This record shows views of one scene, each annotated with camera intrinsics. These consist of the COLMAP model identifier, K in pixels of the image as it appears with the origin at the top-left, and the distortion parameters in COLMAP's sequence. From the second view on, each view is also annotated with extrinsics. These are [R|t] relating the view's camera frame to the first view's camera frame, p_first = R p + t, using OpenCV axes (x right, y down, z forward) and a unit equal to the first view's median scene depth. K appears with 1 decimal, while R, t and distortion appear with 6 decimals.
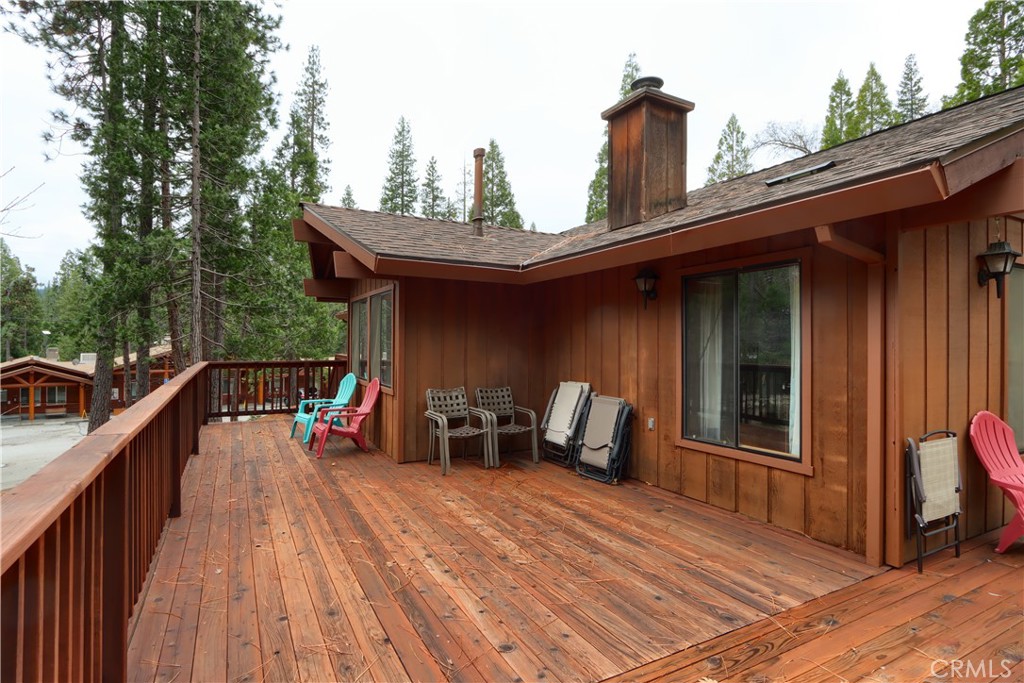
lens RADIAL K [[527.3, 0, 516.3], [0, 527.3, 342.6], [0, 0, 1]] dist [-0.002877, 0.000706]
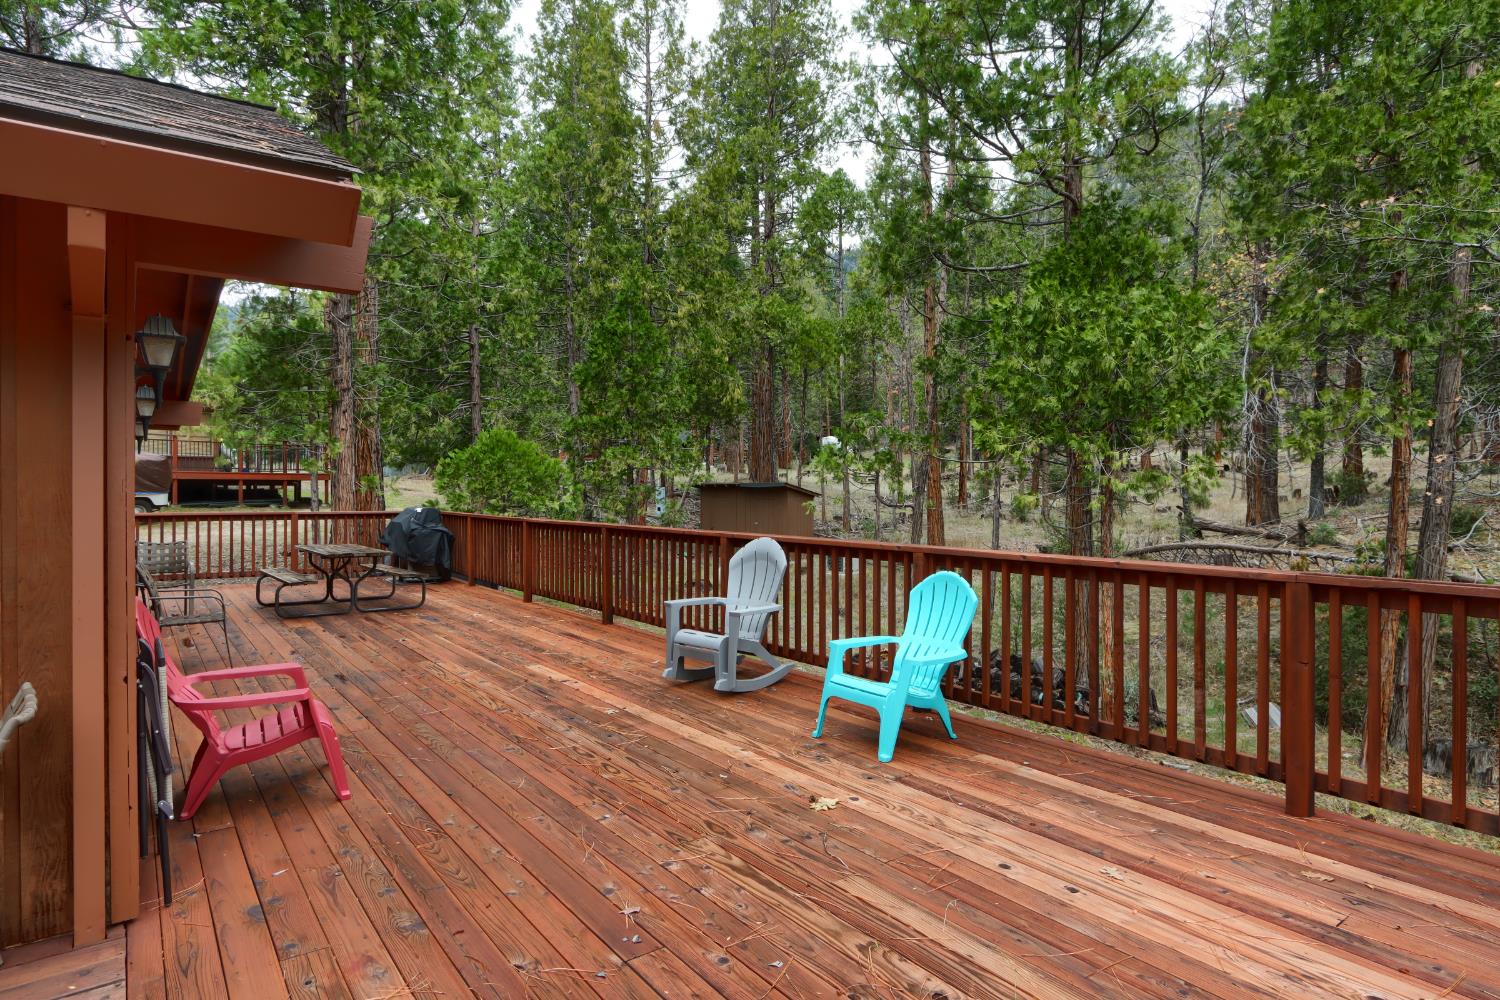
lens RADIAL K [[832.4, 0, 750.5], [0, 832.4, 490.7], [0, 0, 1]] dist [0.009610, 0.000735]
pose [[-0.135331, -0.008337, 0.990765, -0.084940], [-0.006011, 0.999953, 0.007593, 0.000061], [-0.990782, -0.004928, -0.135375, 0.265967]]
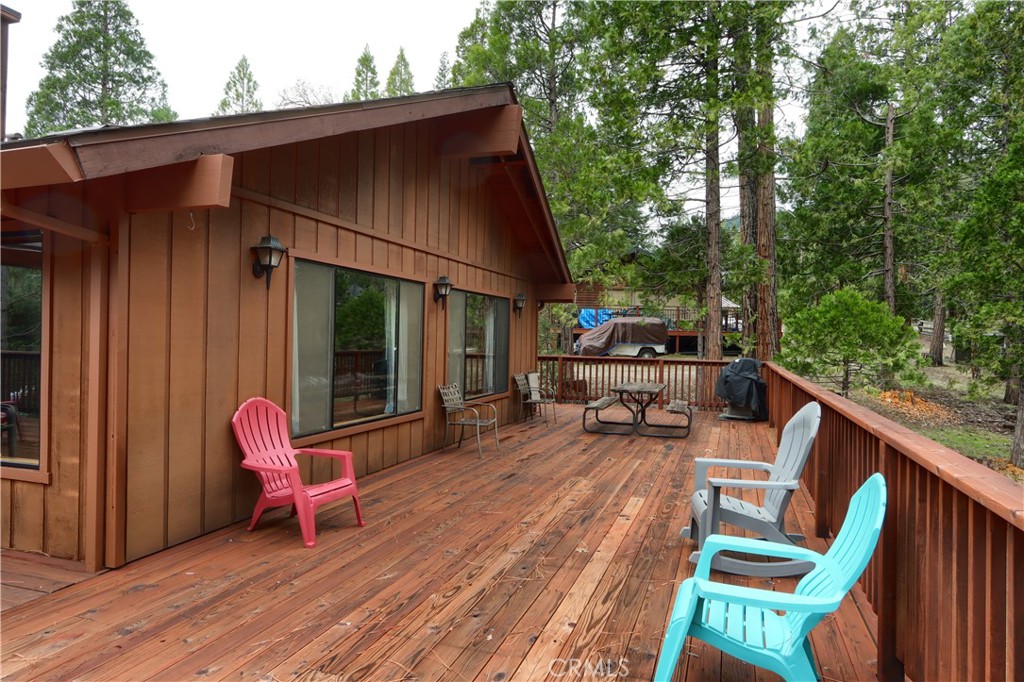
lens RADIAL K [[639.2, 0, 511.5], [0, 639.2, 339.4], [0, 0, 1]] dist [-0.001605, 0.002379]
pose [[0.741903, 0.005373, 0.670486, 0.247018], [-0.012854, 0.999898, 0.006211, 0.000329], [-0.670384, -0.013226, 0.741896, -0.165336]]
